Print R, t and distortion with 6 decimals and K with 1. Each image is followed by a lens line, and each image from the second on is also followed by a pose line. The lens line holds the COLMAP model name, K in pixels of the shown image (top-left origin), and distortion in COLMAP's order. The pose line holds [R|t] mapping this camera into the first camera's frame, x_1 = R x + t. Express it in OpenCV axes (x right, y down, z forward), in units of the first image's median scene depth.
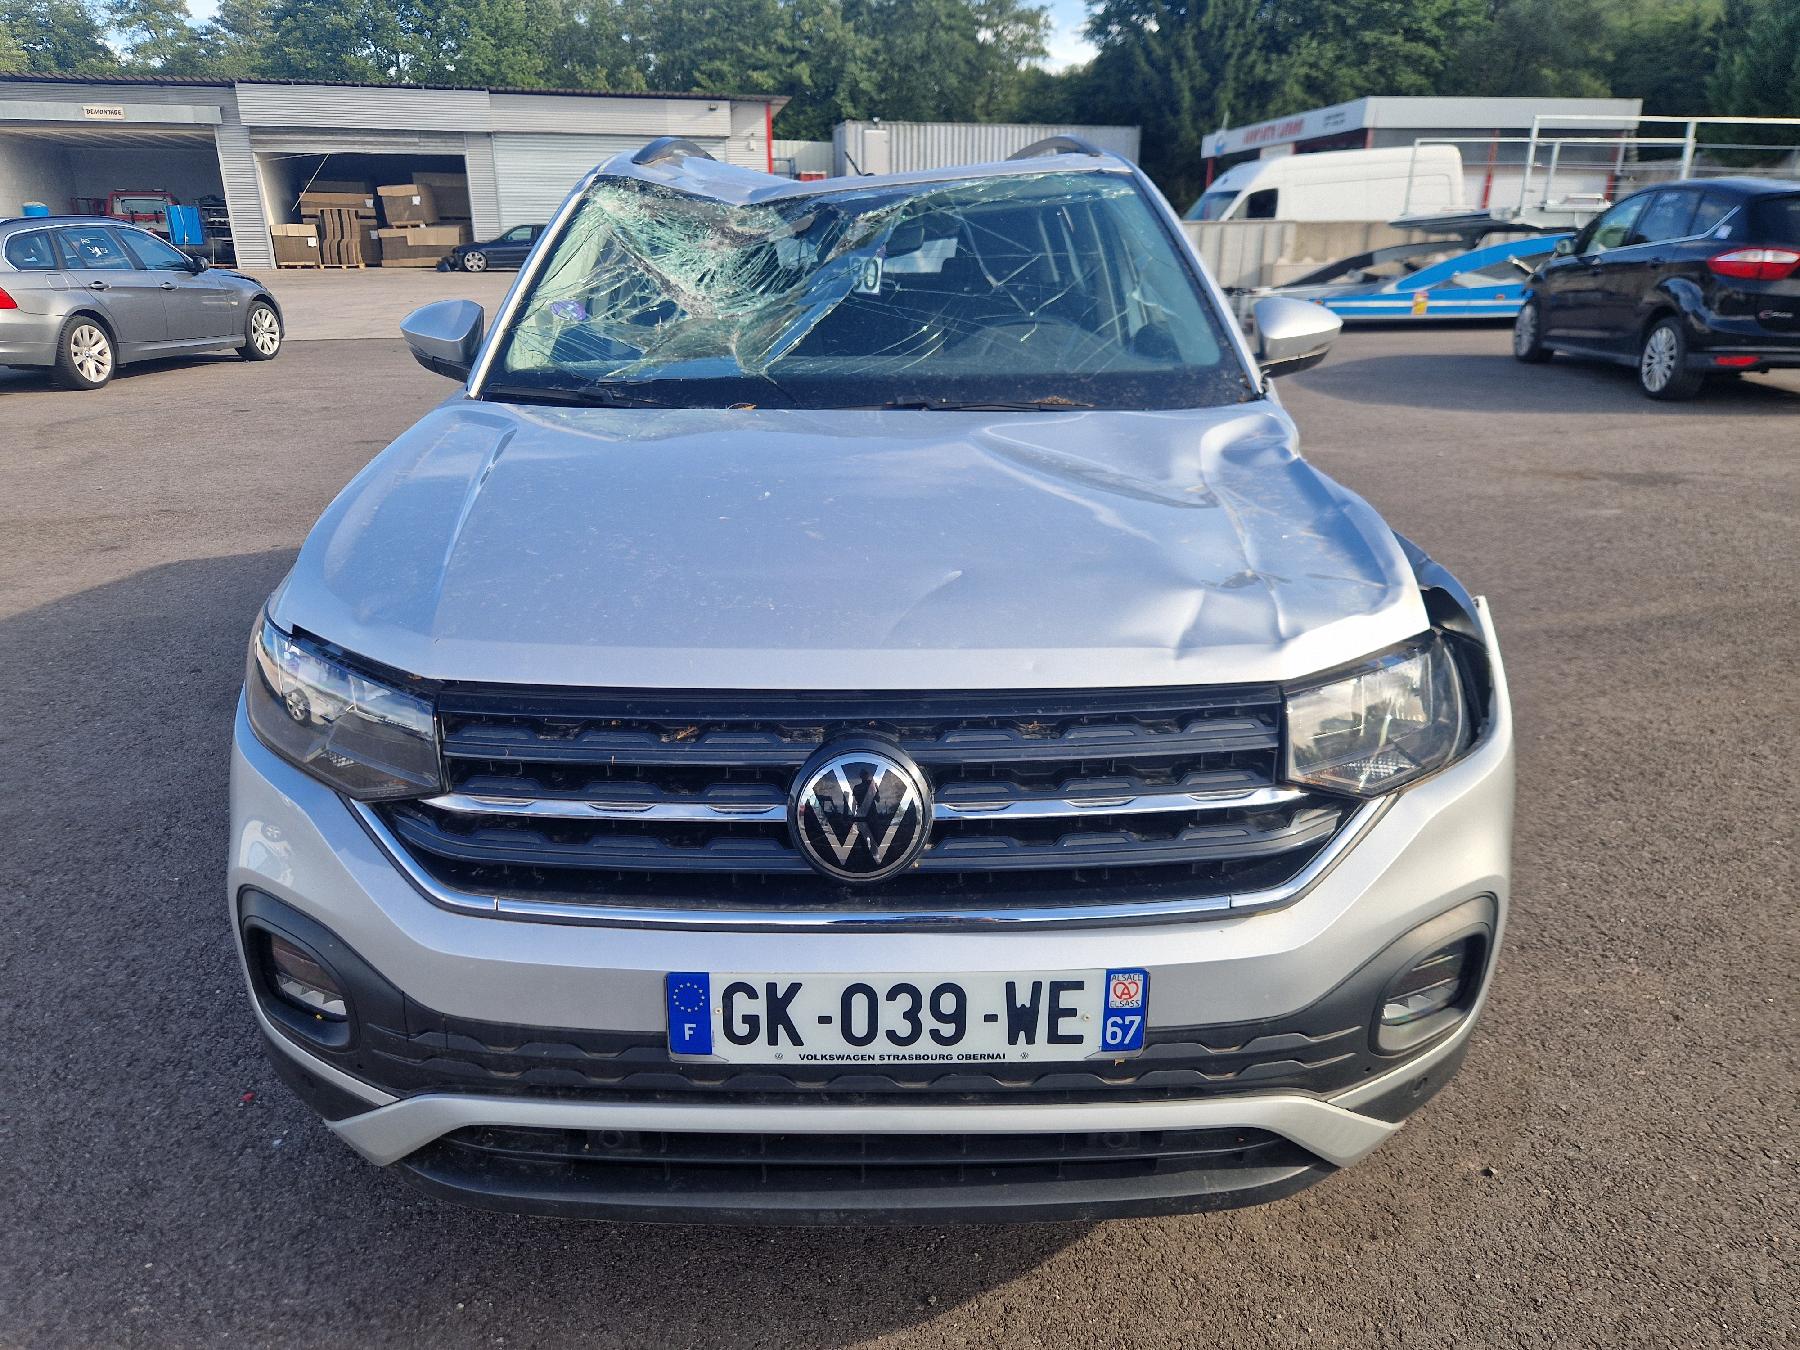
lens RADIAL K [[1228.0, 0, 874.8], [0, 1228.0, 732.1], [0, 0, 1]] dist [0.050340, -0.040778]
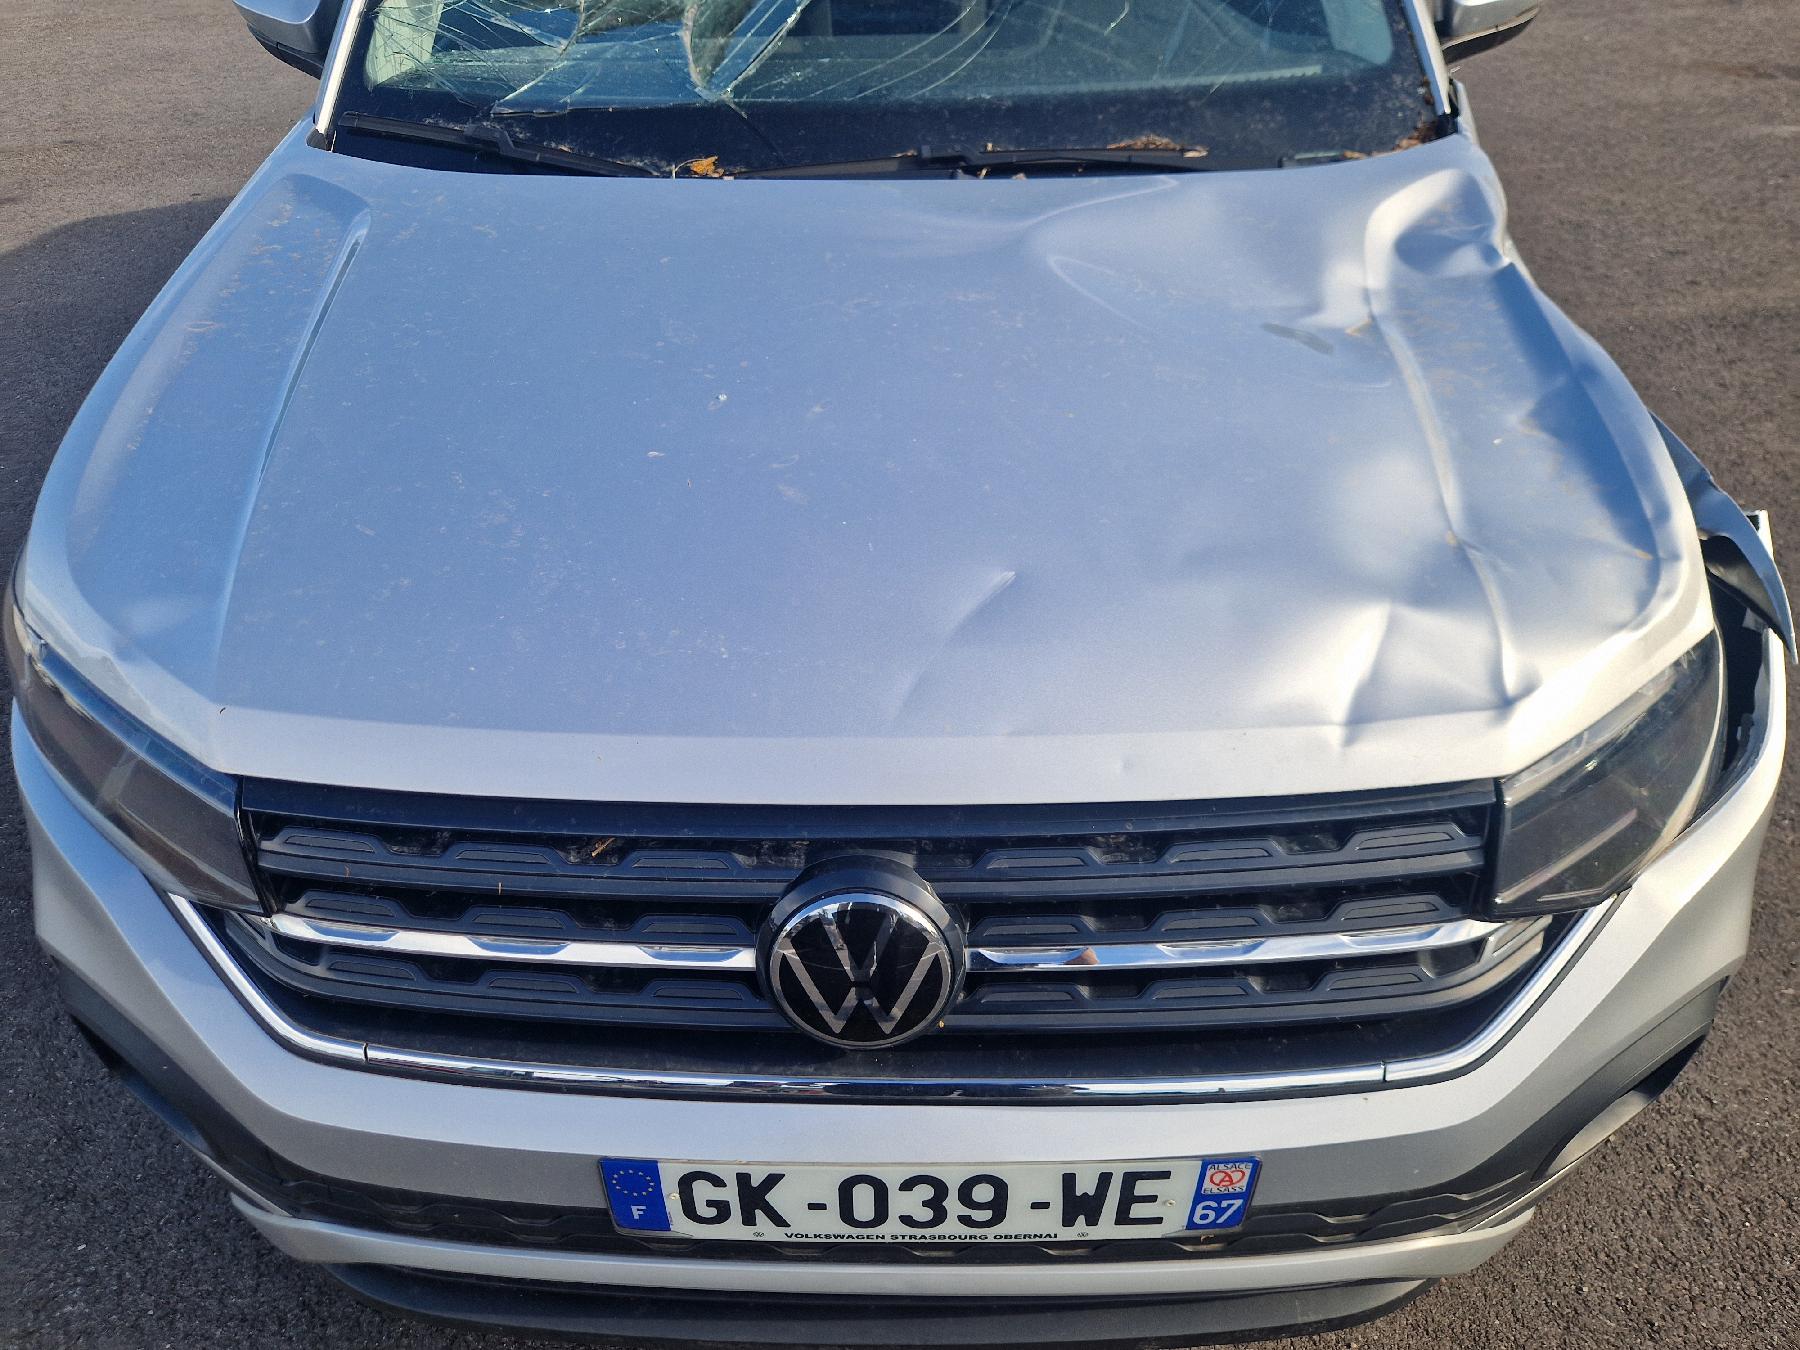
lens RADIAL K [[1228.0, 0, 874.8], [0, 1228.0, 732.1], [0, 0, 1]] dist [0.050340, -0.040778]
pose [[0.999751, -0.001059, -0.022287, 0.010162], [0.007864, 0.951494, 0.307567, -0.243248], [0.020880, -0.307666, 0.951265, 0.338248]]
